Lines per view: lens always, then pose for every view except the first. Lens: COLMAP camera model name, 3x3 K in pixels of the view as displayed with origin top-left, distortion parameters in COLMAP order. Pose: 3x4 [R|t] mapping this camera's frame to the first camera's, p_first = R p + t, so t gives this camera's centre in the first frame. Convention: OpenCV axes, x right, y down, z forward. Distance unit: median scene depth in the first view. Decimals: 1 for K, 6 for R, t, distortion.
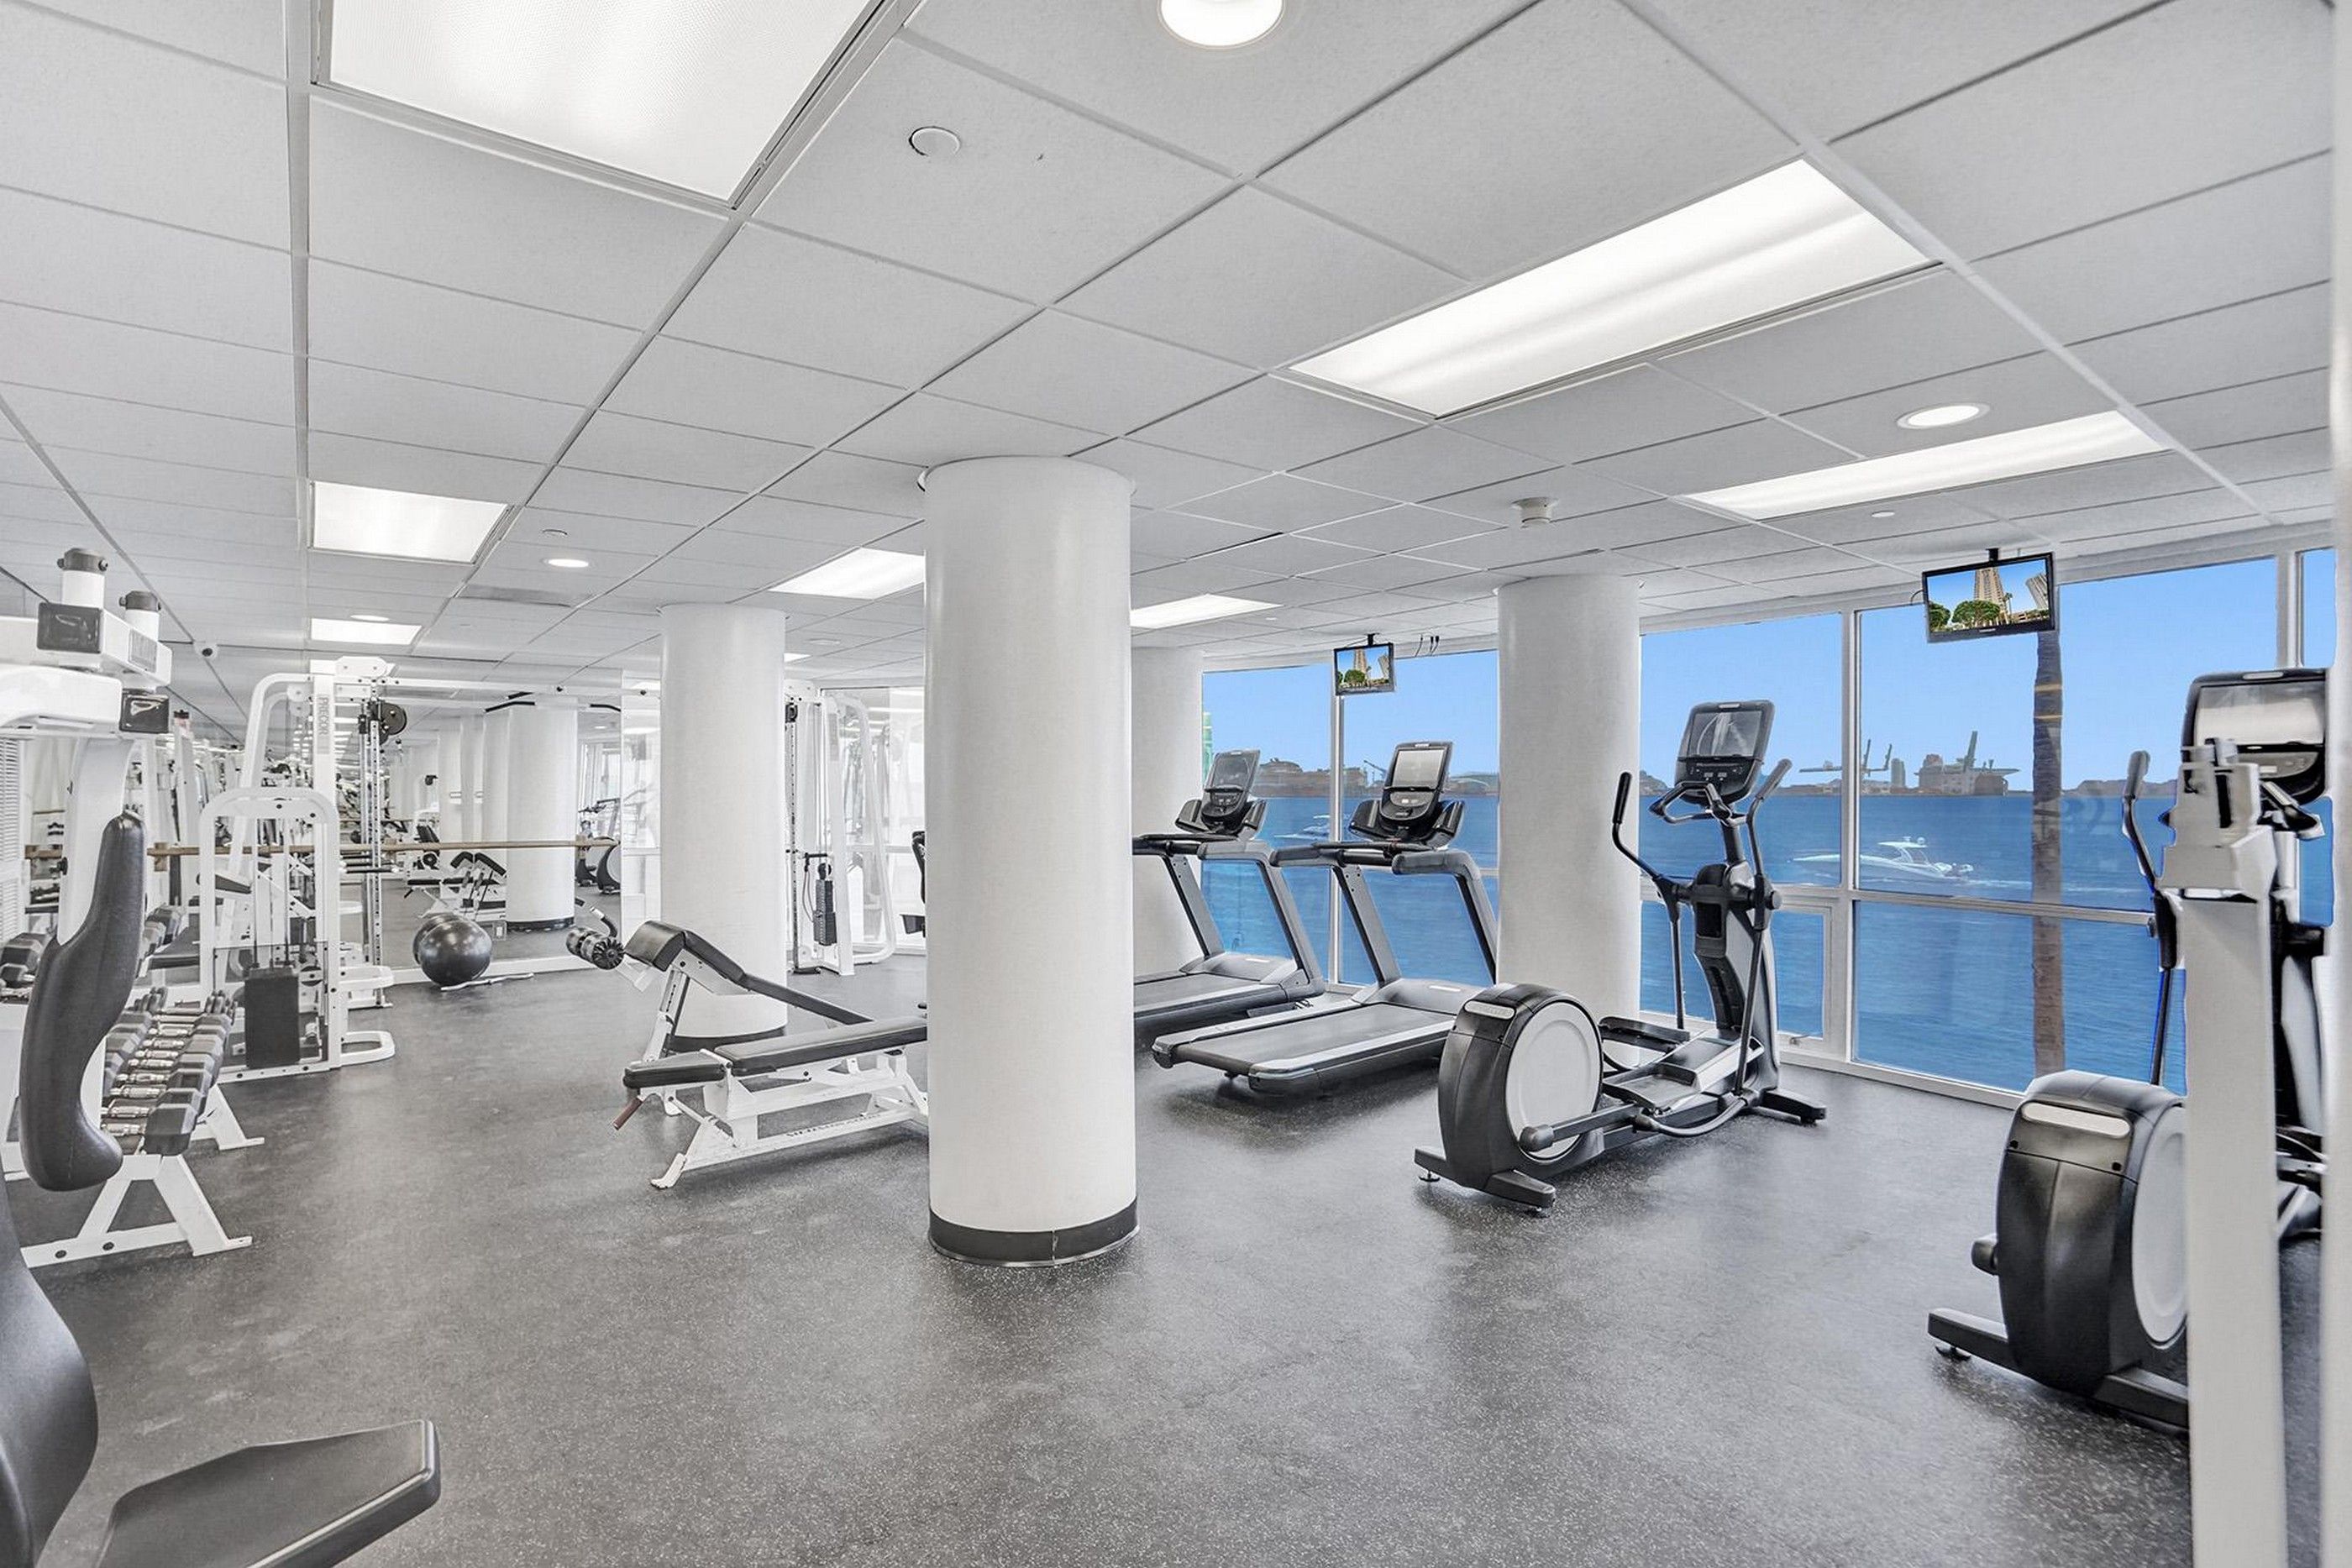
lens RADIAL K [[1085.7, 0, 1176.0], [0, 1085.7, 784.0], [0, 0, 1]] dist [-0.000072, -0.000015]
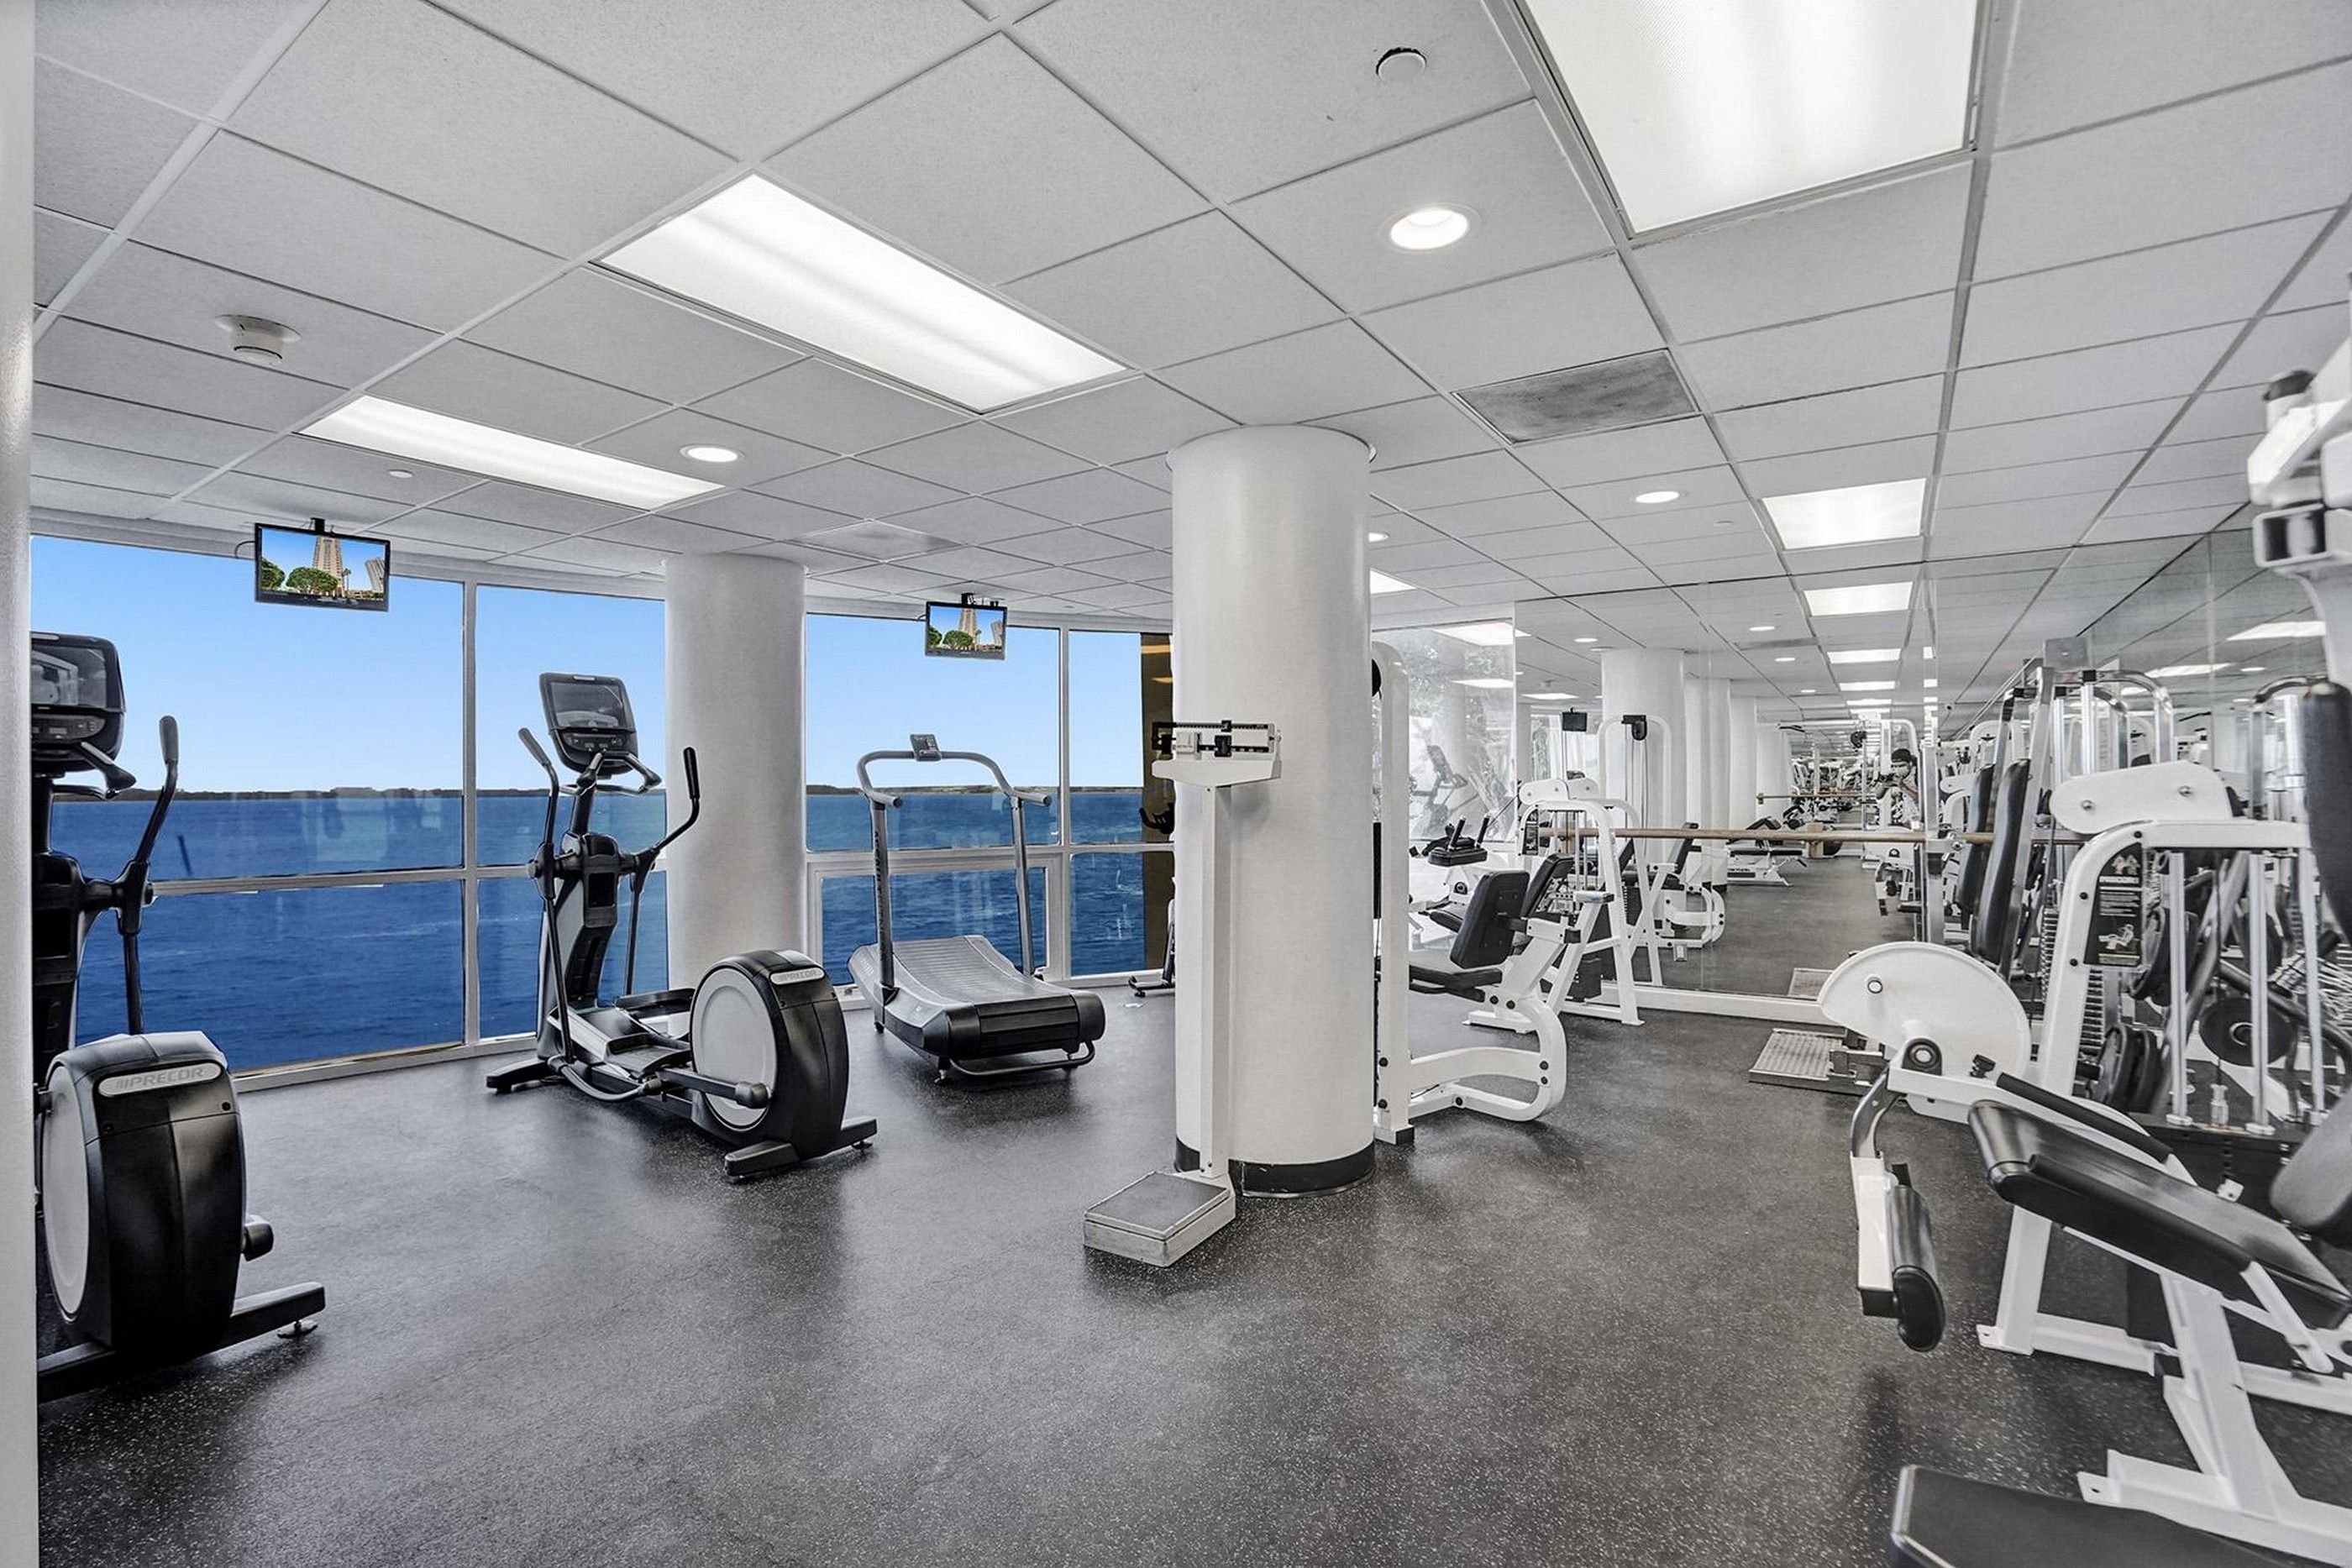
lens RADIAL K [[1056.4, 0, 1176.0], [0, 1056.4, 784.0], [0, 0, 1]] dist [0.000400, 0.000041]
pose [[-0.295899, -0.006882, 0.955194, -0.406125], [0.007315, 0.999928, 0.009470, 0.021462], [-0.955191, 0.009789, -0.295828, 0.551761]]
